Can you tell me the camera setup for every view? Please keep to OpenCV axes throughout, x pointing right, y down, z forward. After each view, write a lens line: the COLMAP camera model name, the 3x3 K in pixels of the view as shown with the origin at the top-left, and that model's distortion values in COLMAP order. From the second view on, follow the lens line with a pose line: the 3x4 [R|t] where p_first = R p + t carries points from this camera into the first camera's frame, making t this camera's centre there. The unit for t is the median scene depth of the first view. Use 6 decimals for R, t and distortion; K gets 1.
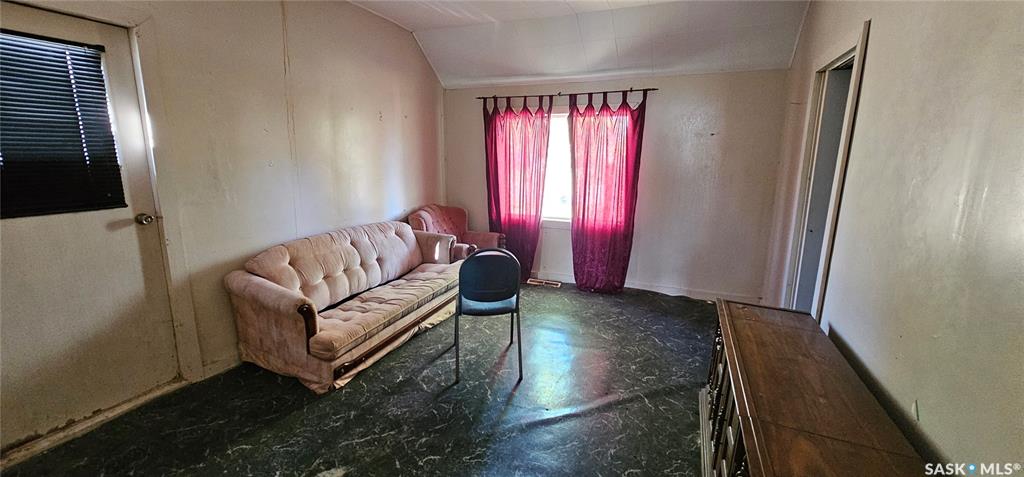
lens RADIAL K [[422.1, 0, 518.2], [0, 422.1, 238.8], [0, 0, 1]] dist [0.001474, 0.000433]
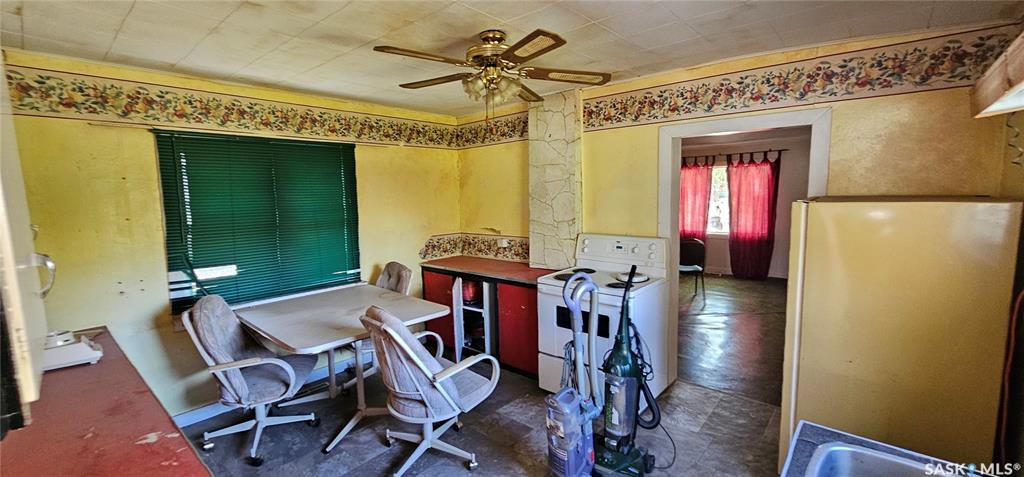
lens RADIAL K [[422.1, 0, 513.8], [0, 422.1, 233.9], [0, 0, 1]] dist [0.001474, 0.000433]
pose [[0.947174, 0.001487, -0.320717, -0.130340], [-0.031489, 0.995589, -0.088381, 0.126295], [0.319171, 0.093811, 0.943042, -0.748881]]
